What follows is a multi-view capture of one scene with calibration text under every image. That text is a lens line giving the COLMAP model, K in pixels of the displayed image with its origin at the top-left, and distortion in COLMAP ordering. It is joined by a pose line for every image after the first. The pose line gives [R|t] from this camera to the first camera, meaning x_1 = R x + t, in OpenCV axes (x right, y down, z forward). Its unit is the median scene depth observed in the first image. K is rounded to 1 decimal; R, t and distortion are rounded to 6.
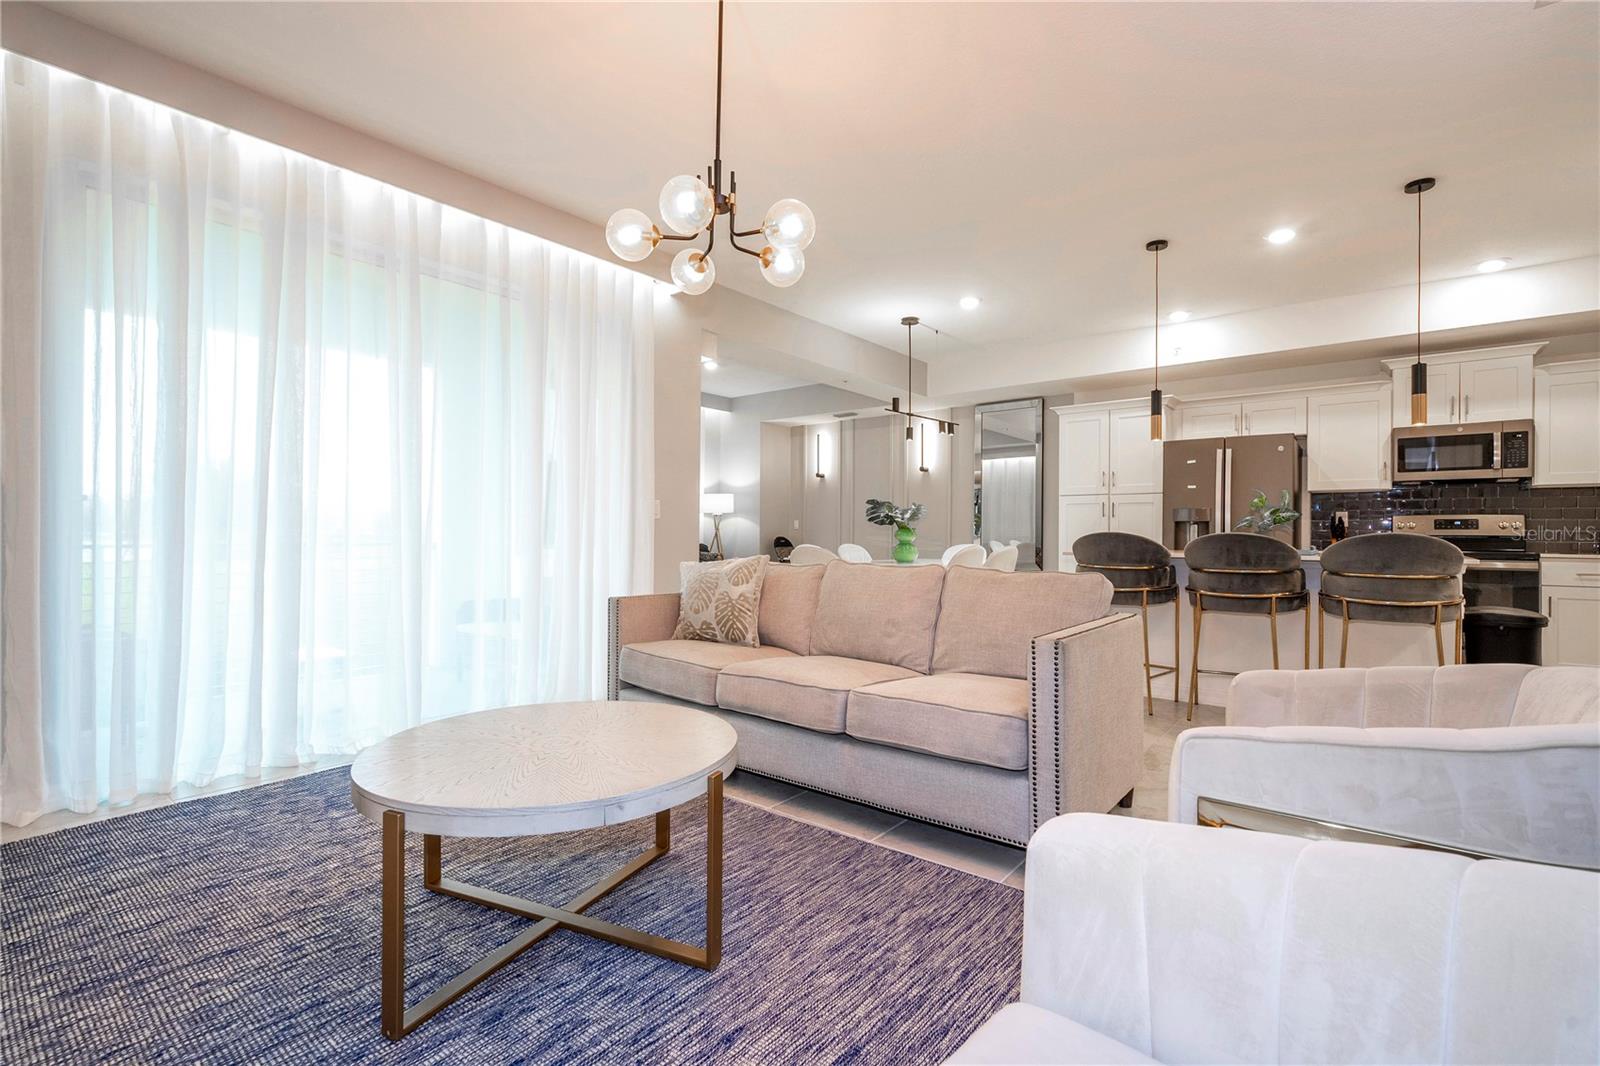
lens RADIAL K [[718.2, 0, 806.3], [0, 718.2, 532.9], [0, 0, 1]] dist [-0.000991, 0.000584]
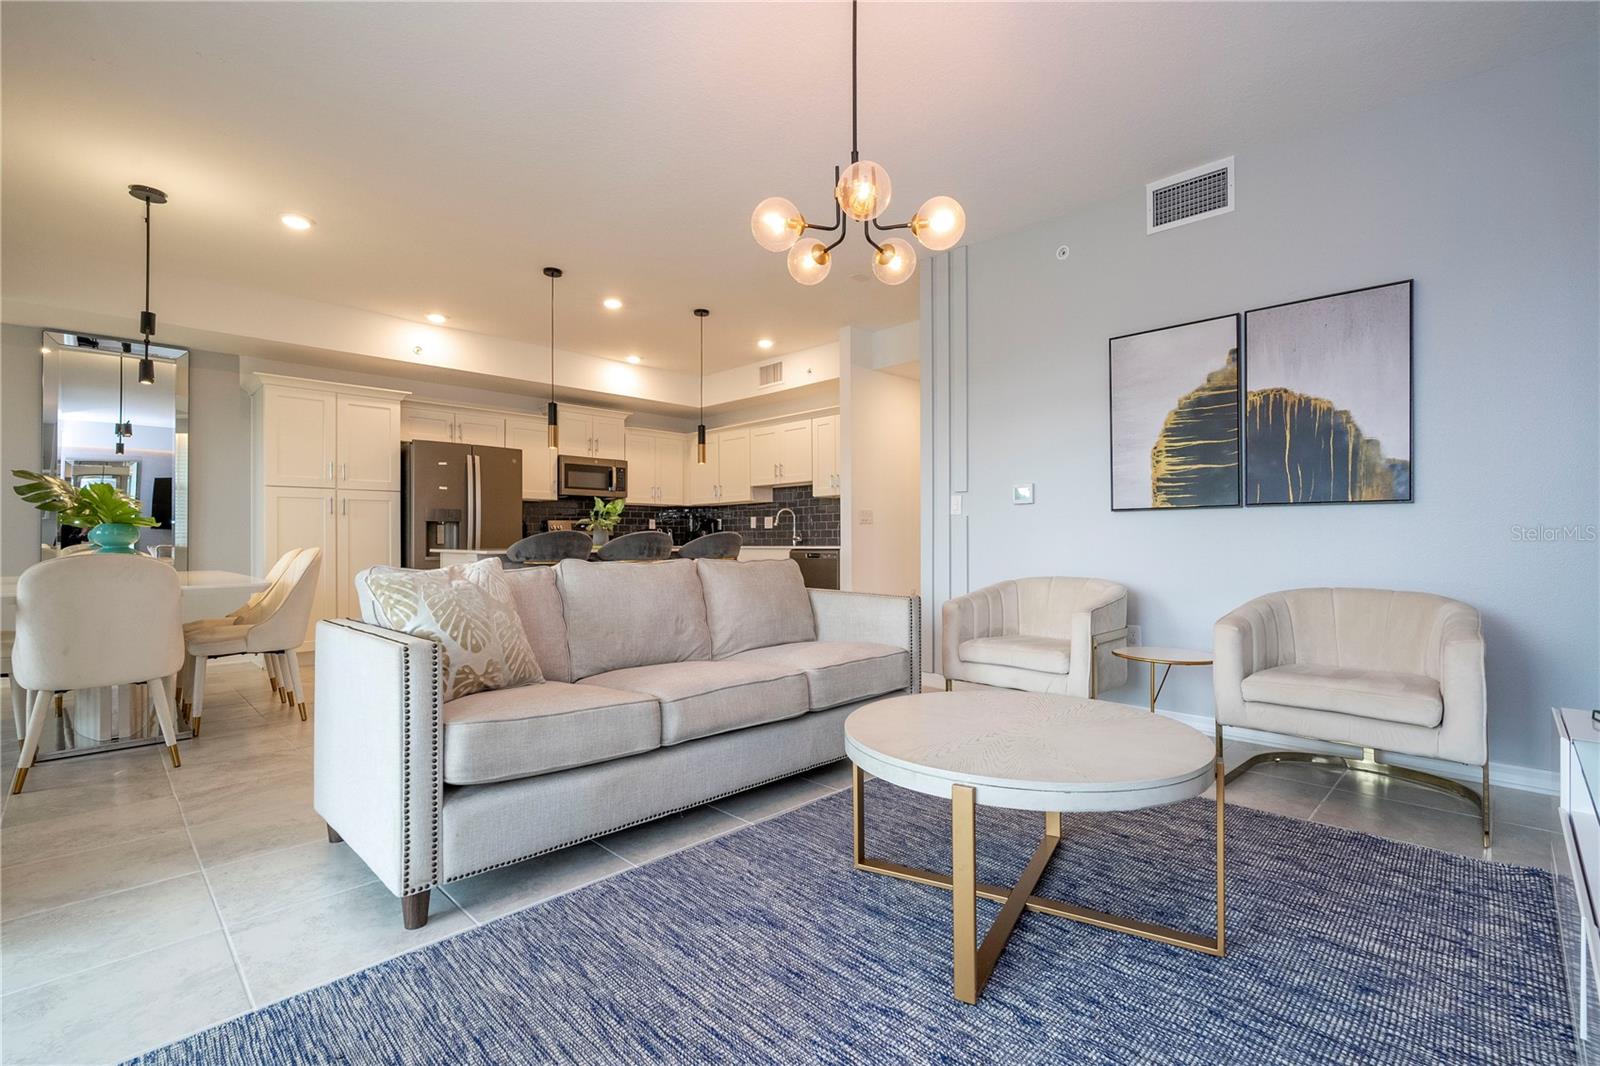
lens RADIAL K [[720.0, 0, 814.4], [0, 720.0, 533.2], [0, 0, 1]] dist [-0.001712, -0.000505]
pose [[0.102521, 0.004081, 0.994722, -0.611296], [0.001932, 0.999989, -0.004302, 0.008849], [-0.994729, 0.002363, 0.102512, 0.519395]]
